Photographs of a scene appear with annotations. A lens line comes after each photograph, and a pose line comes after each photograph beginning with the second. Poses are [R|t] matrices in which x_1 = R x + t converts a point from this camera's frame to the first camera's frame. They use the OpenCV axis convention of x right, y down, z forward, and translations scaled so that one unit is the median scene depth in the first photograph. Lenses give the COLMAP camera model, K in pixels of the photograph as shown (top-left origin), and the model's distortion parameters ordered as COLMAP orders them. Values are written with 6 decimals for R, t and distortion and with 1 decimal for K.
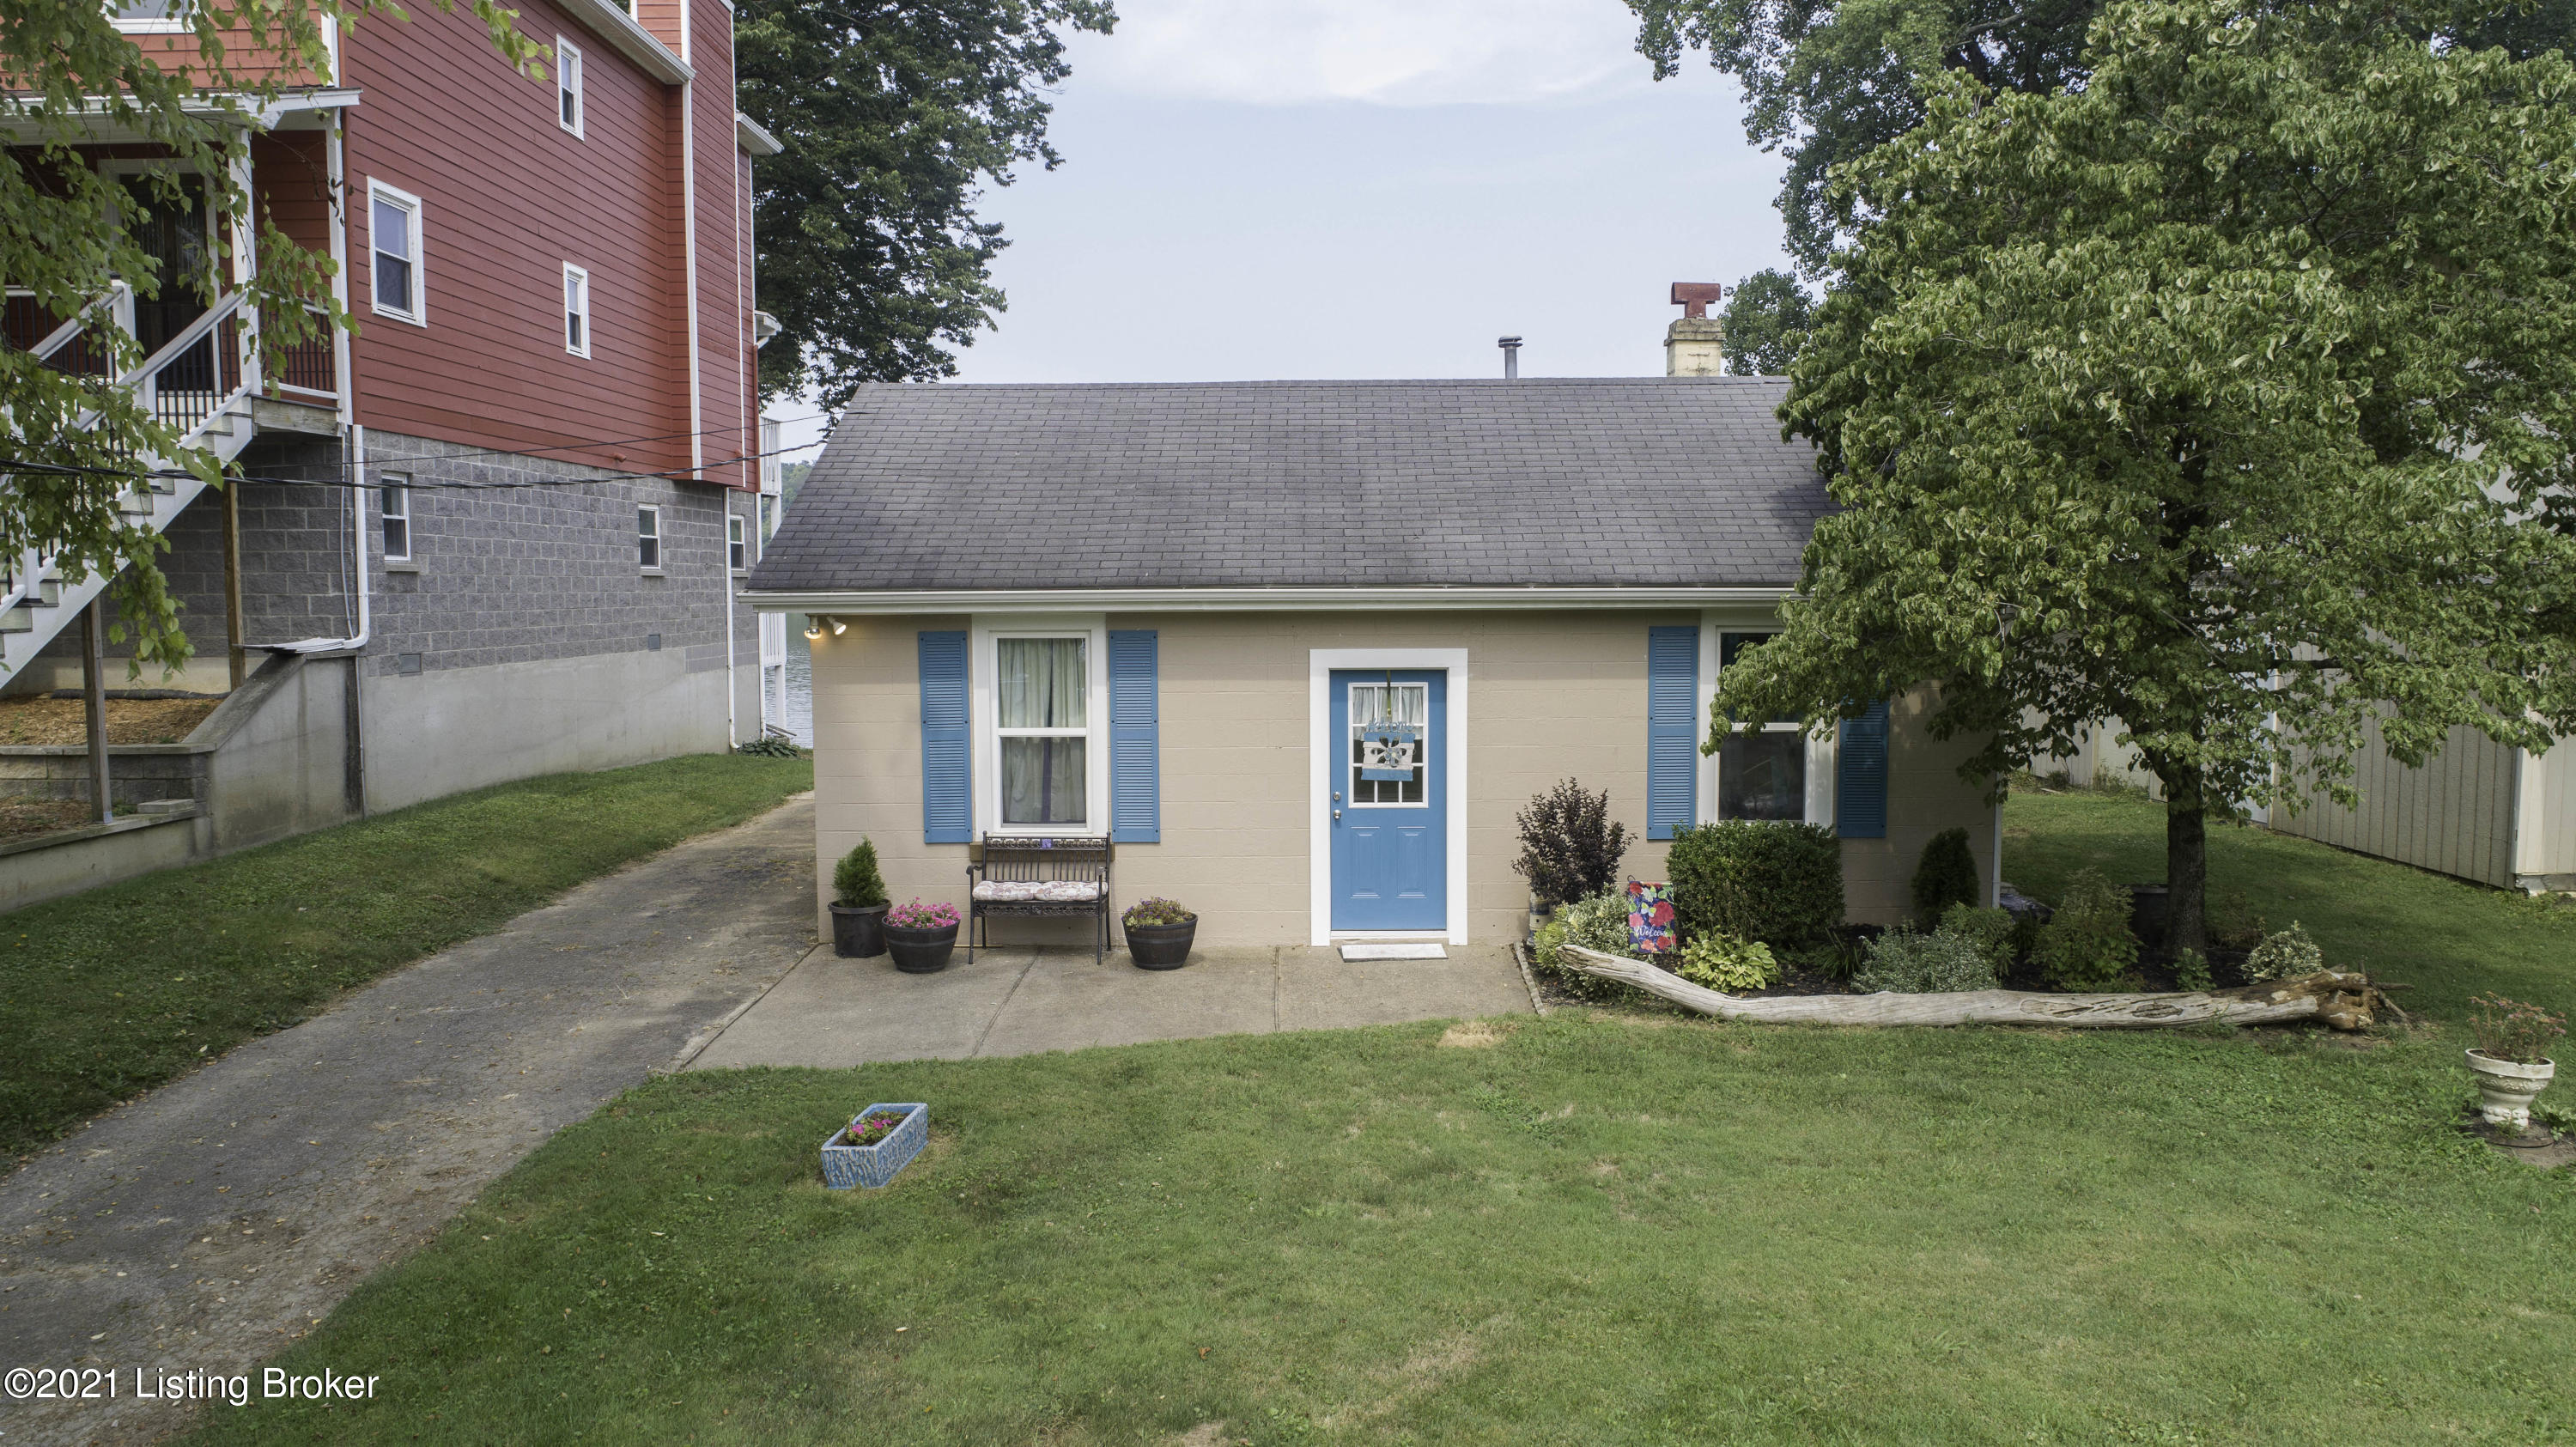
lens RADIAL K [[1821.2, 0, 1276.2], [0, 1821.2, 730.6], [0, 0, 1]] dist [-0.015526, 0.008246]
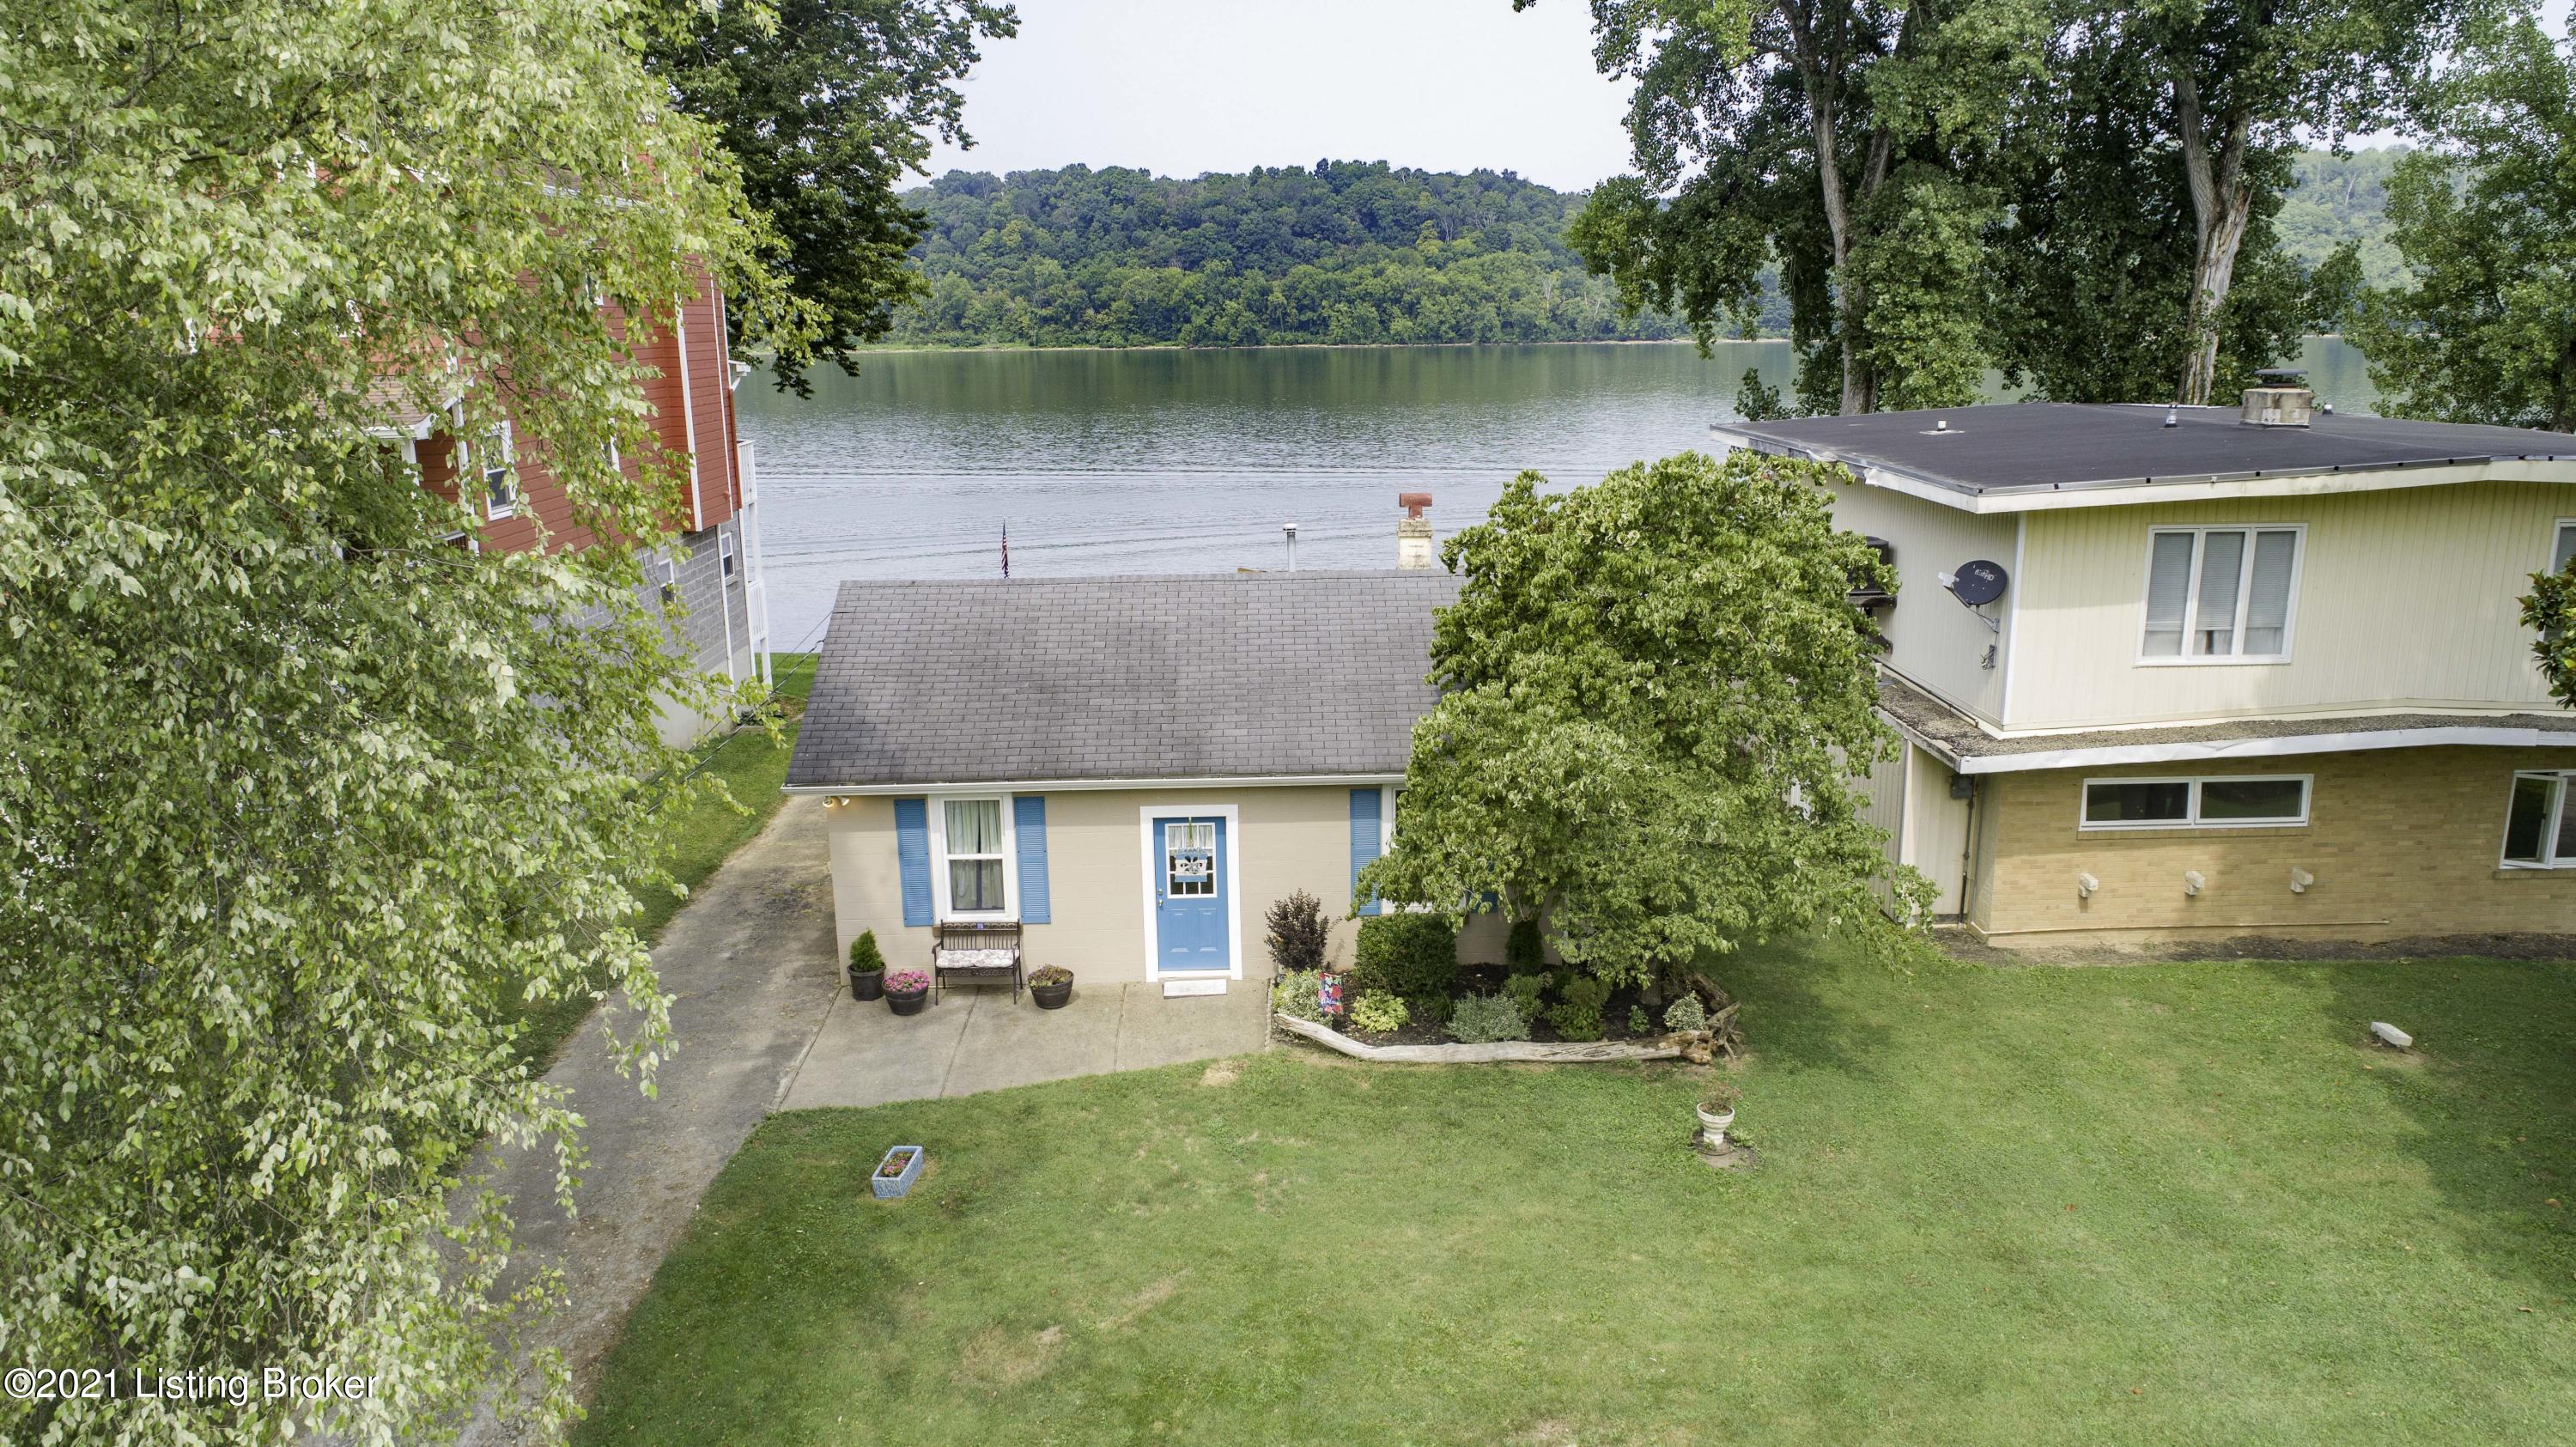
lens RADIAL K [[1821.2, 0, 1287.0], [0, 1821.2, 769.4], [0, 0, 1]] dist [-0.015526, 0.008246]
pose [[0.999266, -0.018281, 0.033667, 0.096080], [0.012342, 0.985564, 0.168854, -0.351782], [-0.036268, -0.168314, 0.985066, -0.591066]]
